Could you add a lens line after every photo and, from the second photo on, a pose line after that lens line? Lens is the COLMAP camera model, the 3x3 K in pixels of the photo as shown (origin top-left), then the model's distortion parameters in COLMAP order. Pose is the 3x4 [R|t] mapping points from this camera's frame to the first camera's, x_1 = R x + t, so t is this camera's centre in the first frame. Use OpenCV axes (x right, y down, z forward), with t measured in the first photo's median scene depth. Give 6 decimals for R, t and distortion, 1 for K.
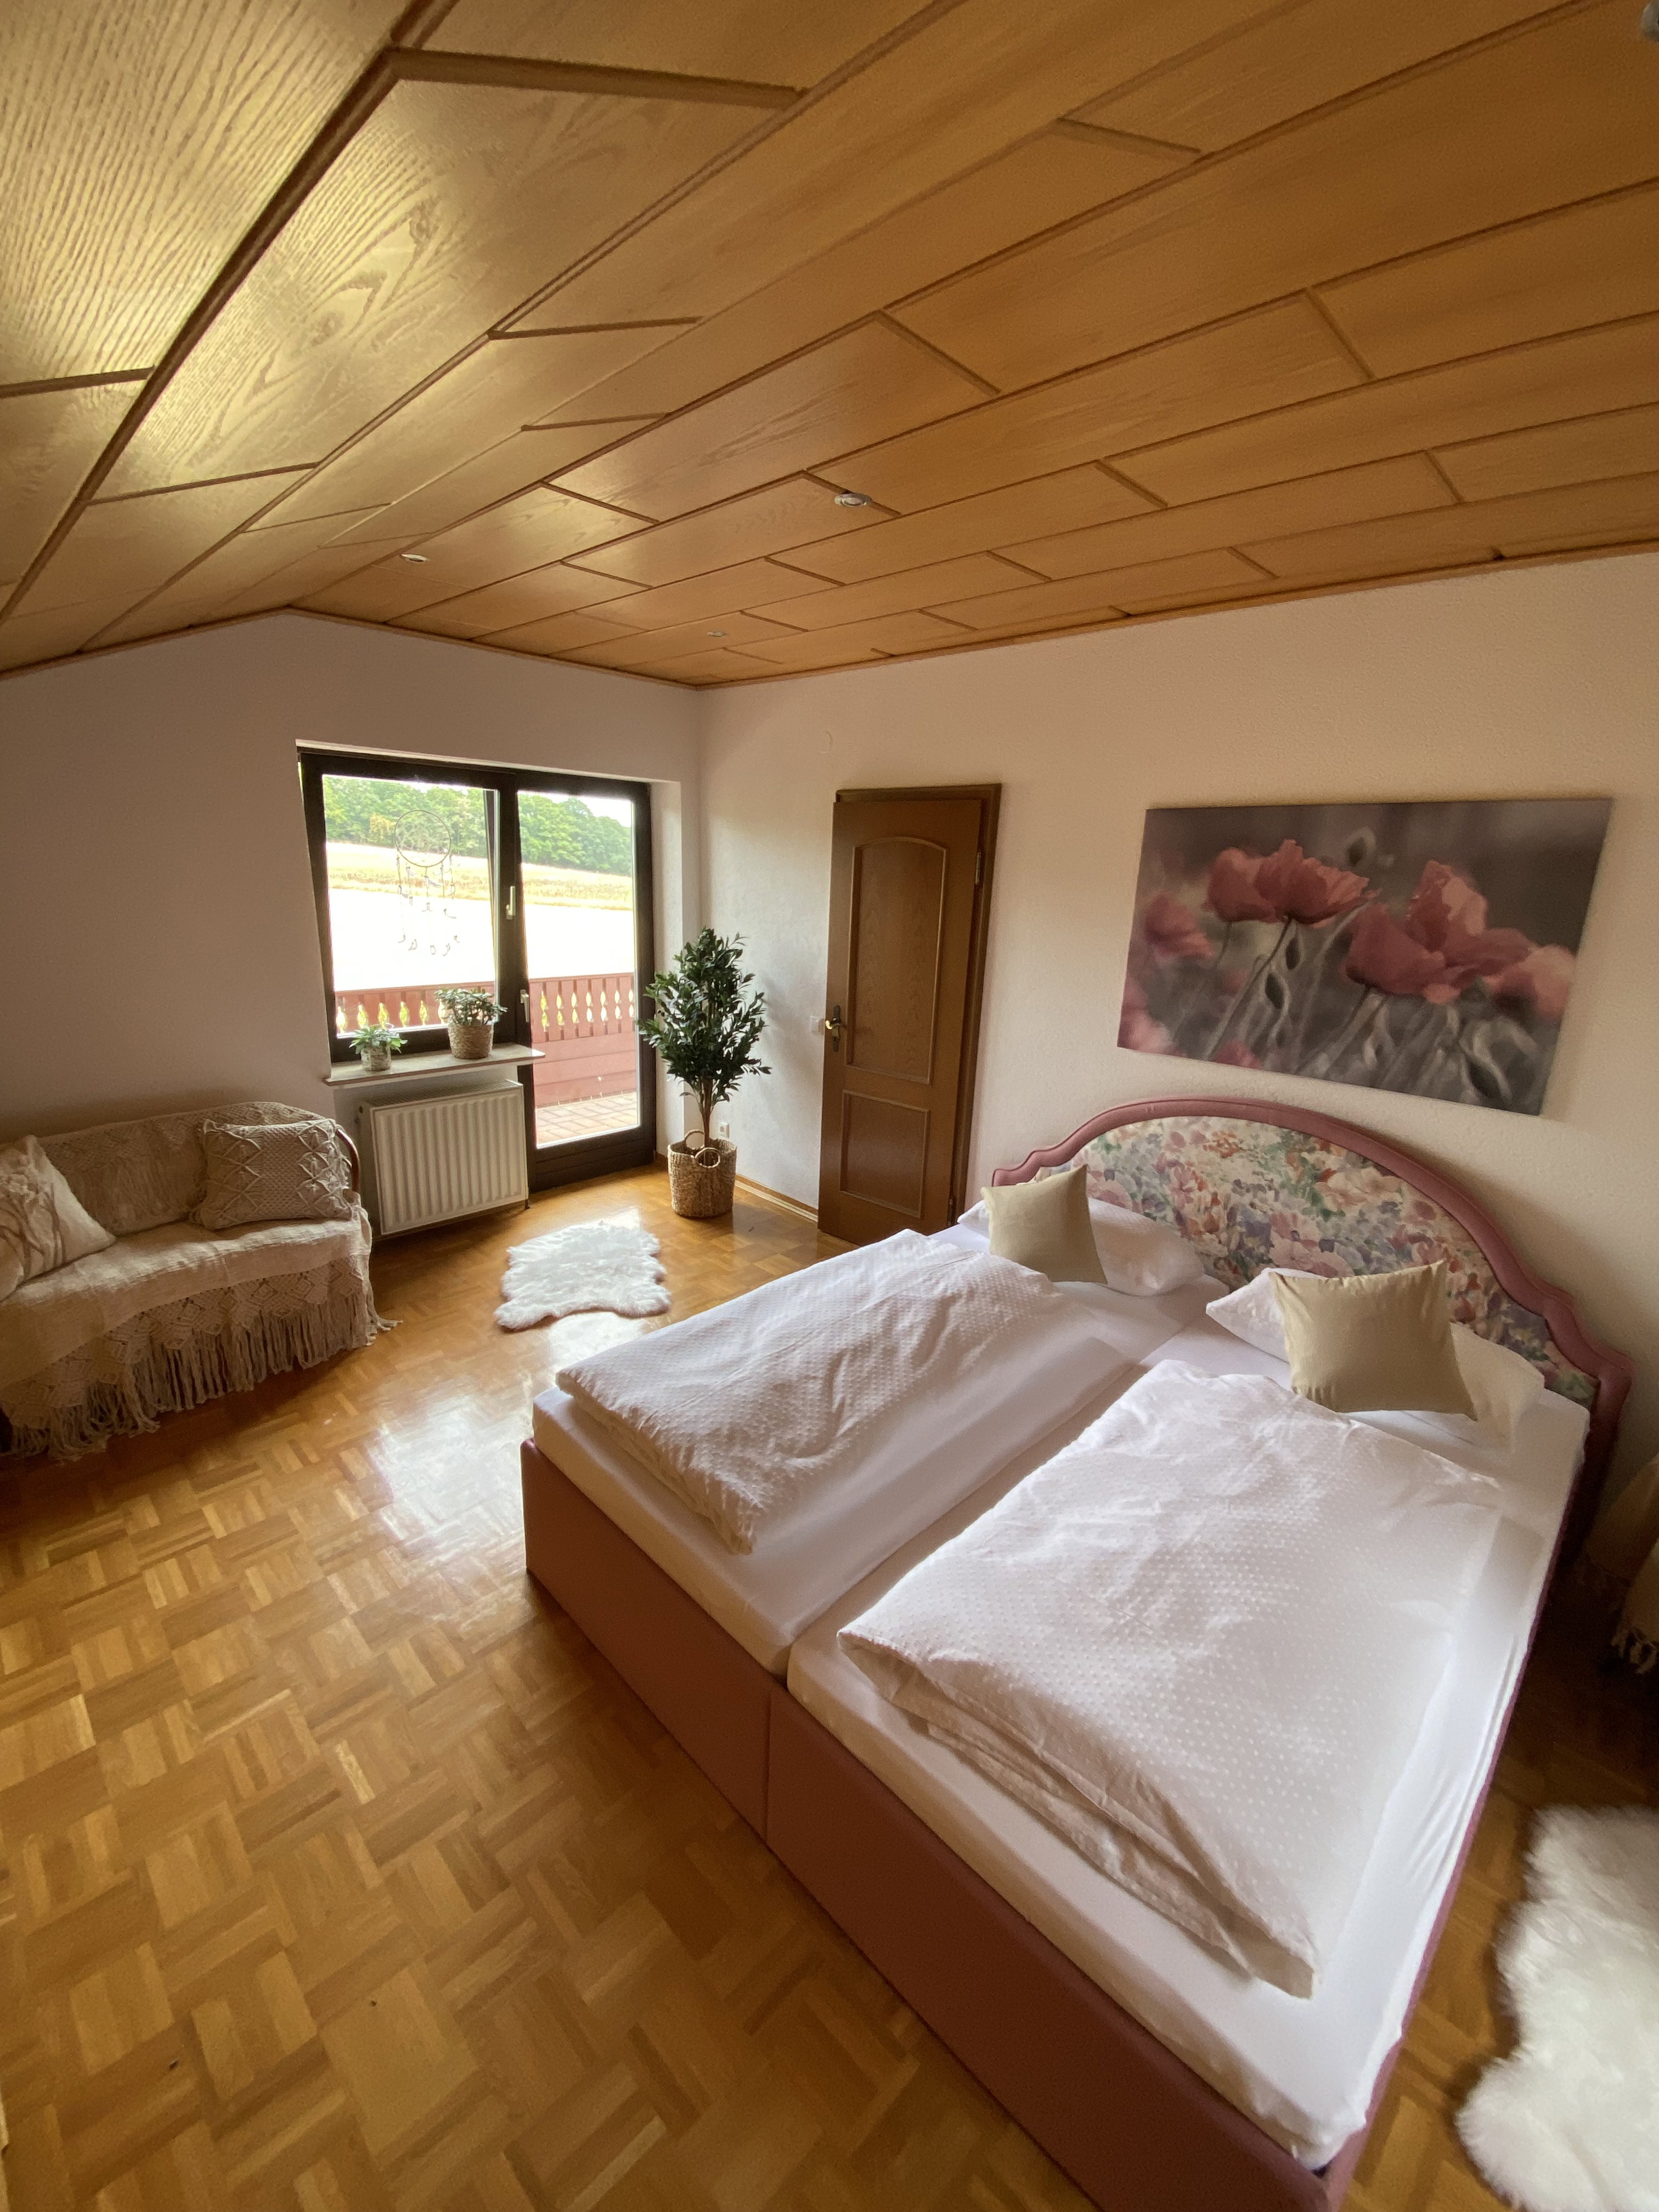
lens RADIAL K [[917.7, 0, 833.1], [0, 917.7, 1115.7], [0, 0, 1]] dist [0.008018, -0.004981]
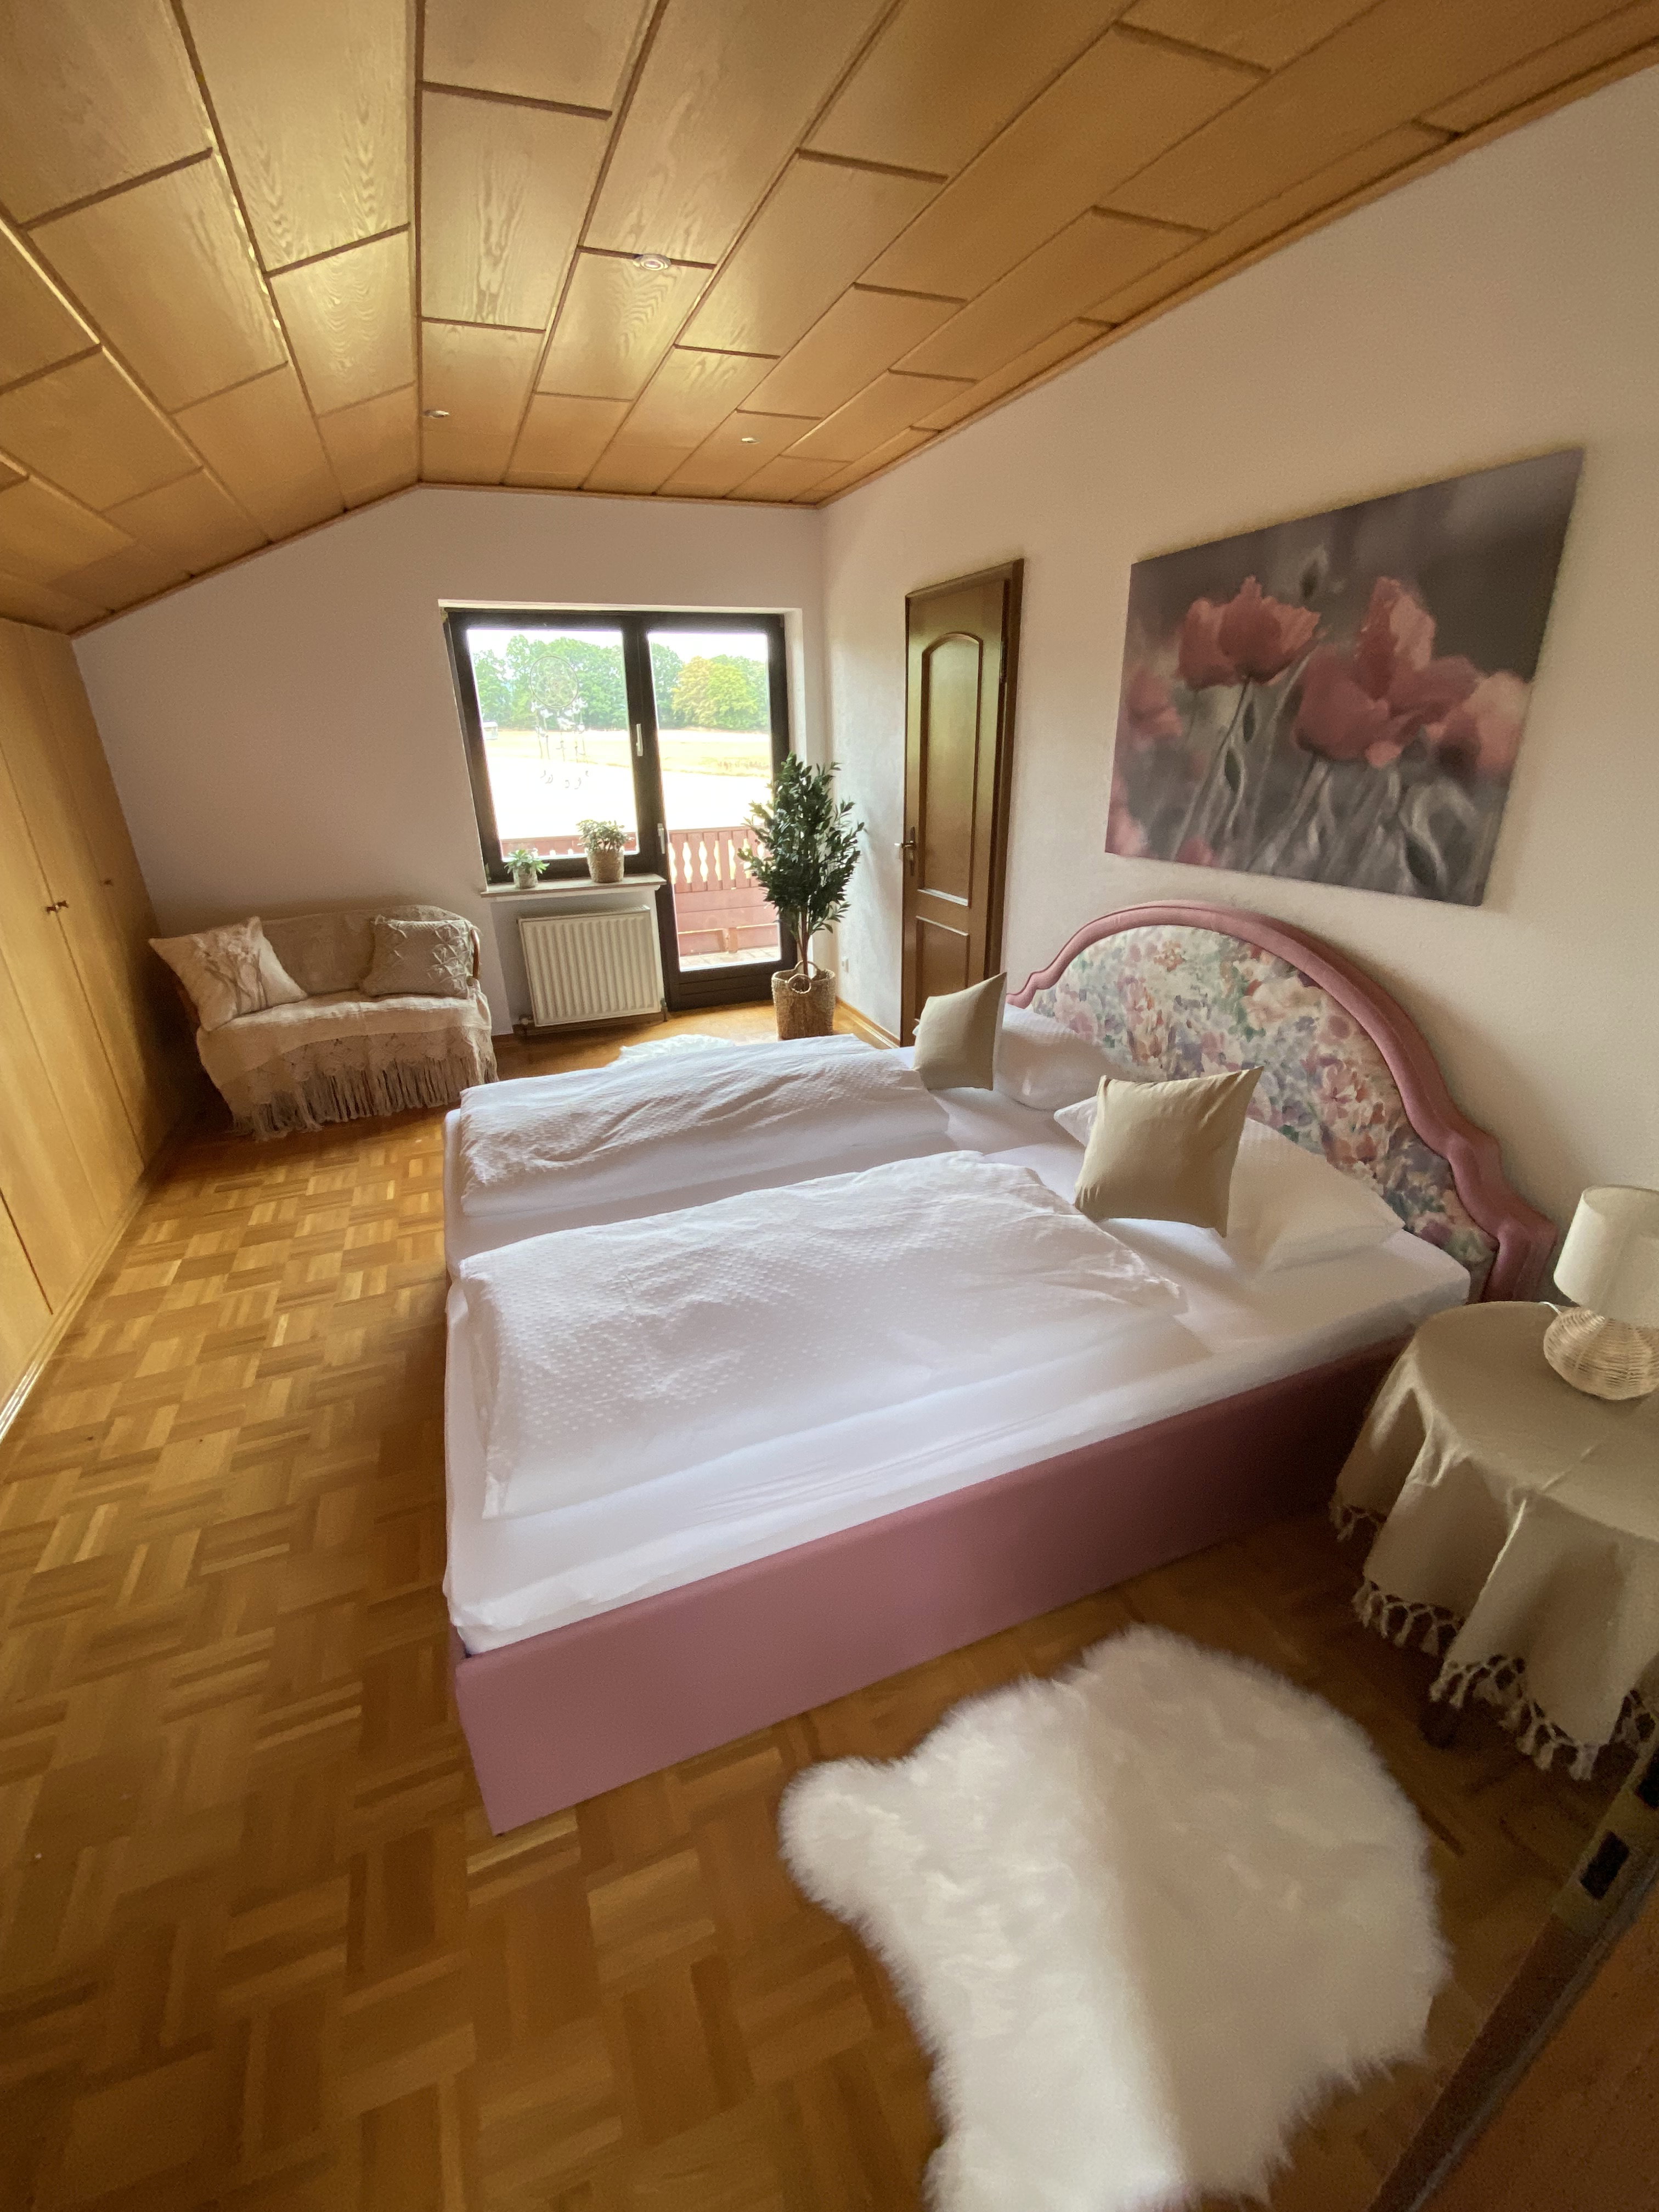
lens RADIAL K [[917.7, 0, 807.8], [0, 917.7, 1114.4], [0, 0, 1]] dist [0.008018, -0.004981]
pose [[0.911607, 0.104731, -0.397497, 0.514006], [-0.055234, 0.989438, 0.134020, 0.090384], [0.407334, -0.100218, 0.907764, 0.036080]]
